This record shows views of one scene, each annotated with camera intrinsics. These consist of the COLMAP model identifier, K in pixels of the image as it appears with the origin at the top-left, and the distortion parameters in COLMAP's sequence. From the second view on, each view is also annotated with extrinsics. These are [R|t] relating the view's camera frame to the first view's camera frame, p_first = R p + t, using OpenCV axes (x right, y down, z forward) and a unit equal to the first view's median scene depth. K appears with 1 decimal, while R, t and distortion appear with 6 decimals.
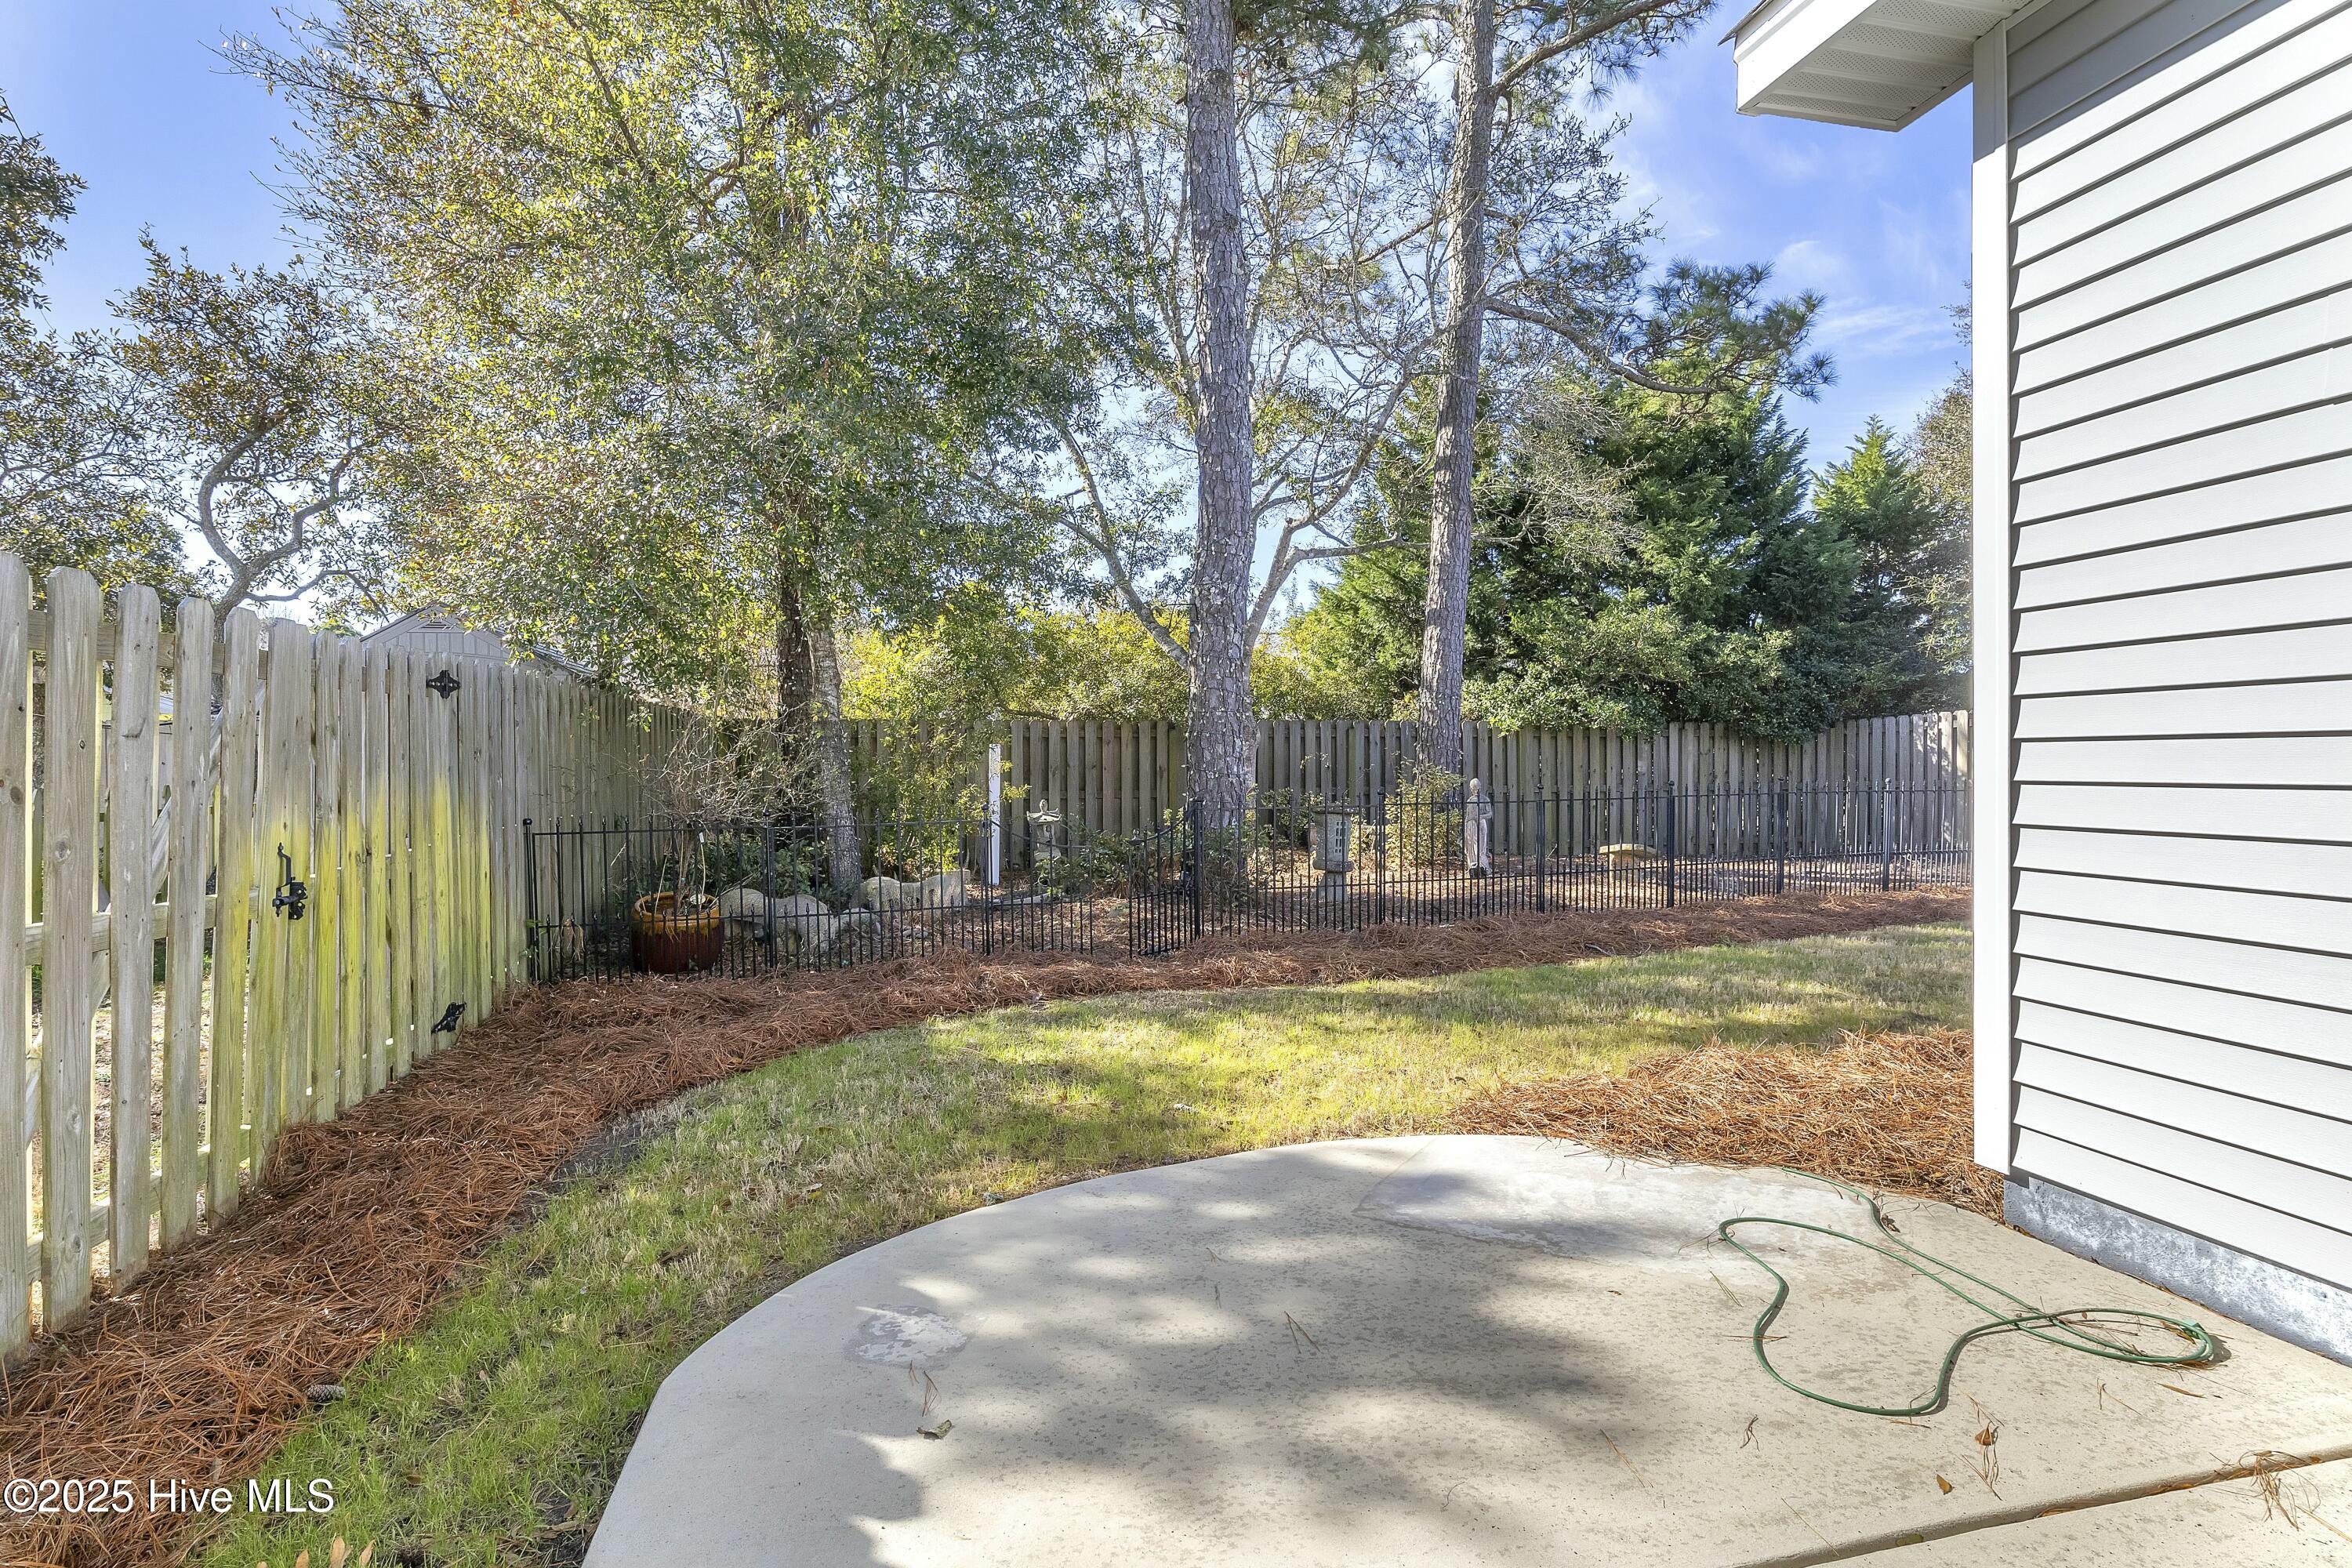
lens RADIAL K [[1187.7, 0, 1180.8], [0, 1187.7, 774.1], [0, 0, 1]] dist [-0.013147, 0.002241]
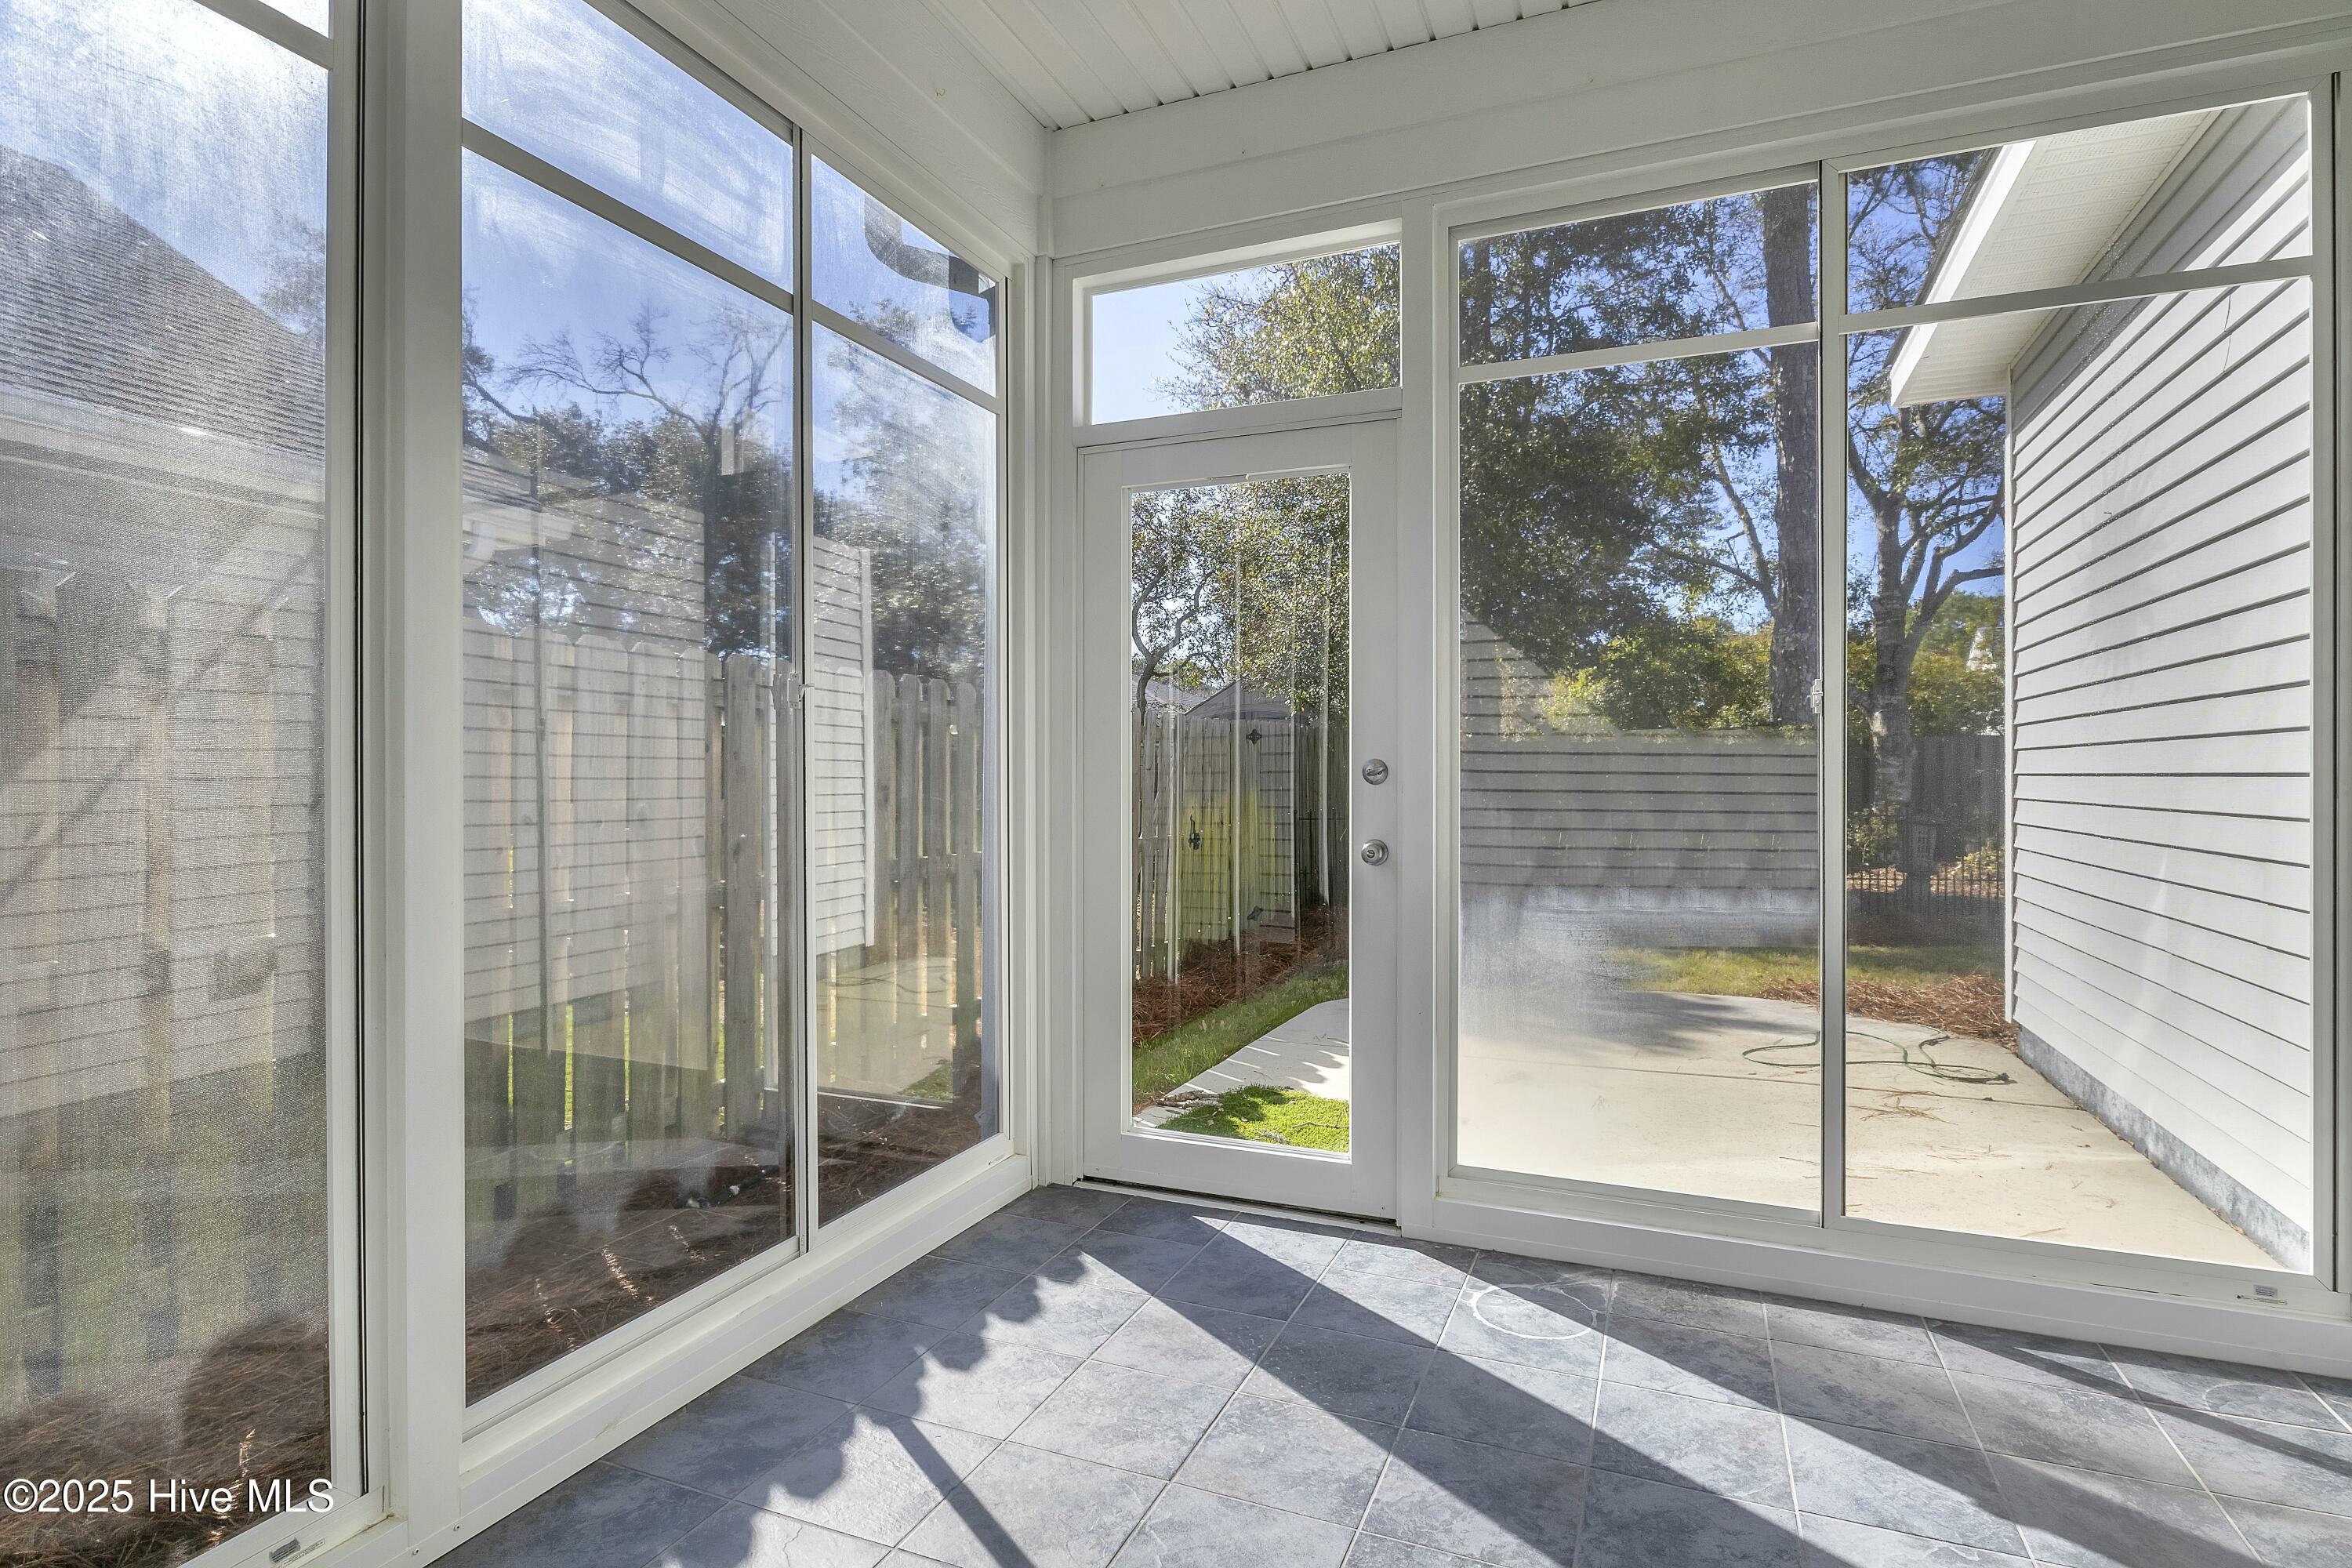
lens RADIAL K [[1187.7, 0, 1175.7], [0, 1187.7, 775.3], [0, 0, 1]] dist [-0.013147, 0.002241]
pose [[0.809683, 0.003236, -0.586859, 0.144721], [-0.006419, 0.999974, -0.003342, -0.003322], [0.586833, 0.006473, 0.809682, -0.226191]]
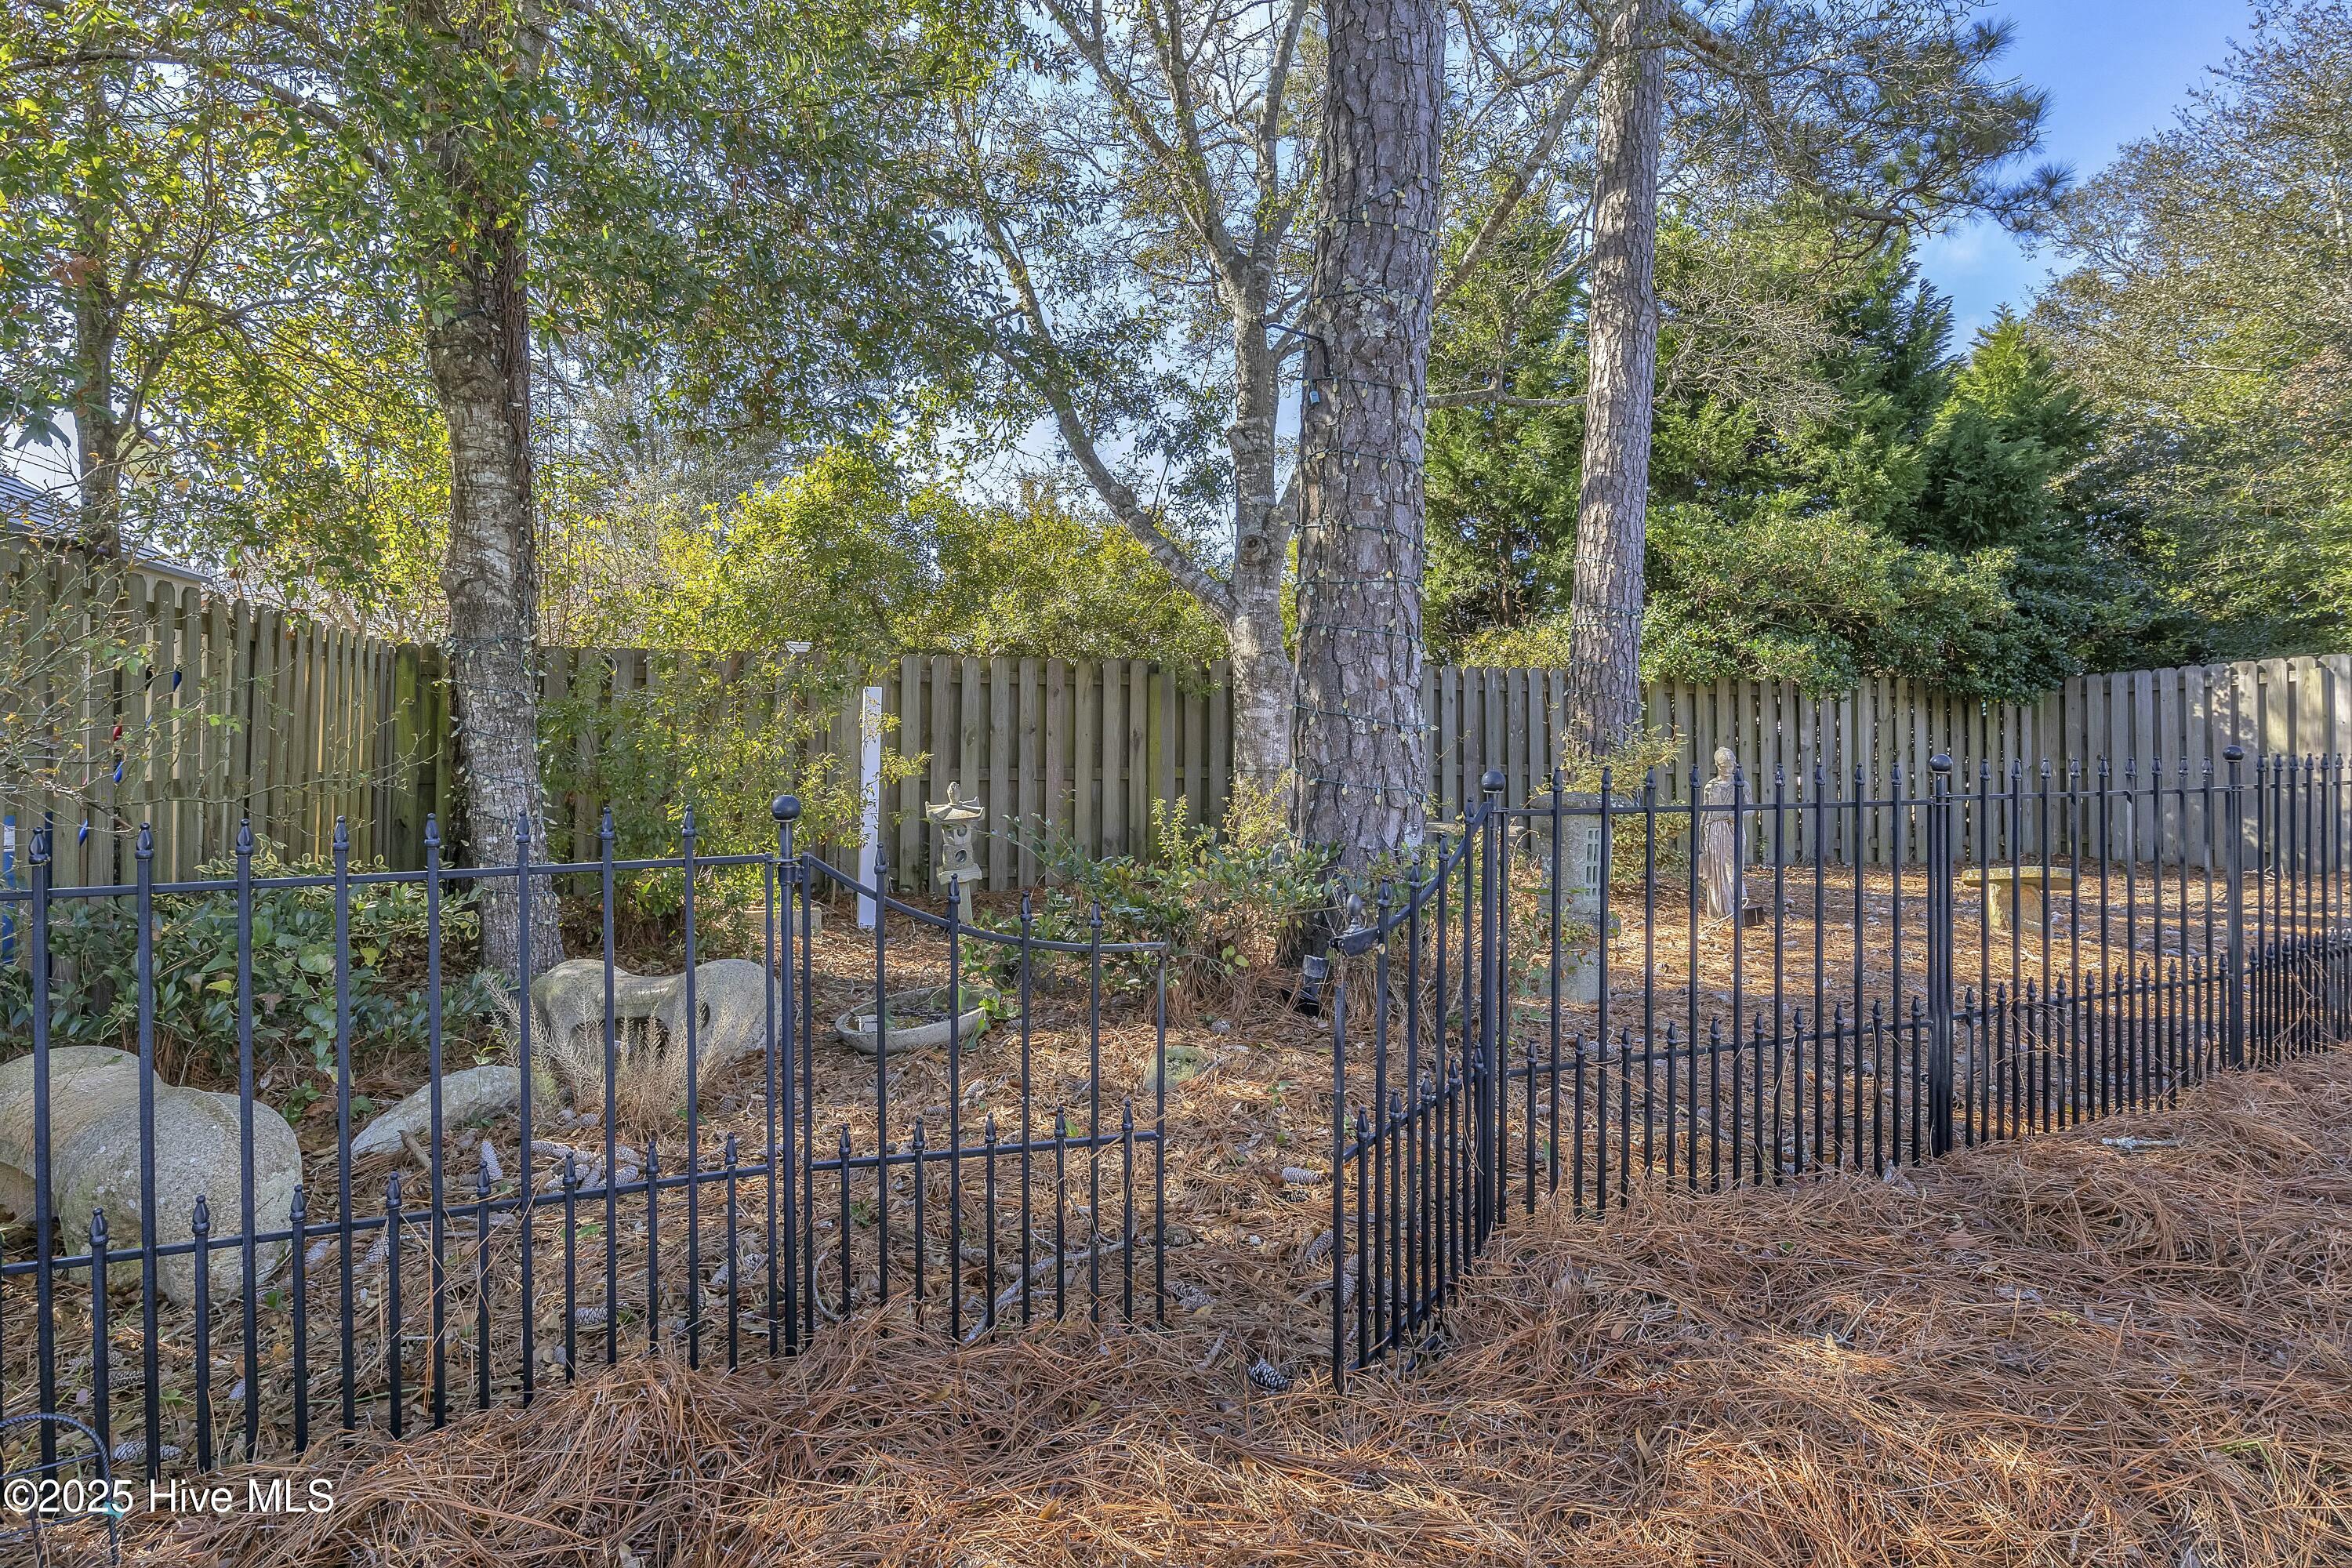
lens RADIAL K [[1187.7, 0, 1184.2], [0, 1187.7, 717.6], [0, 0, 1]] dist [-0.013147, 0.002241]
pose [[0.996126, 0.009167, 0.087461, -0.047606], [-0.006345, 0.999452, -0.032488, 0.007423], [-0.087711, 0.031807, 0.995638, 0.354344]]
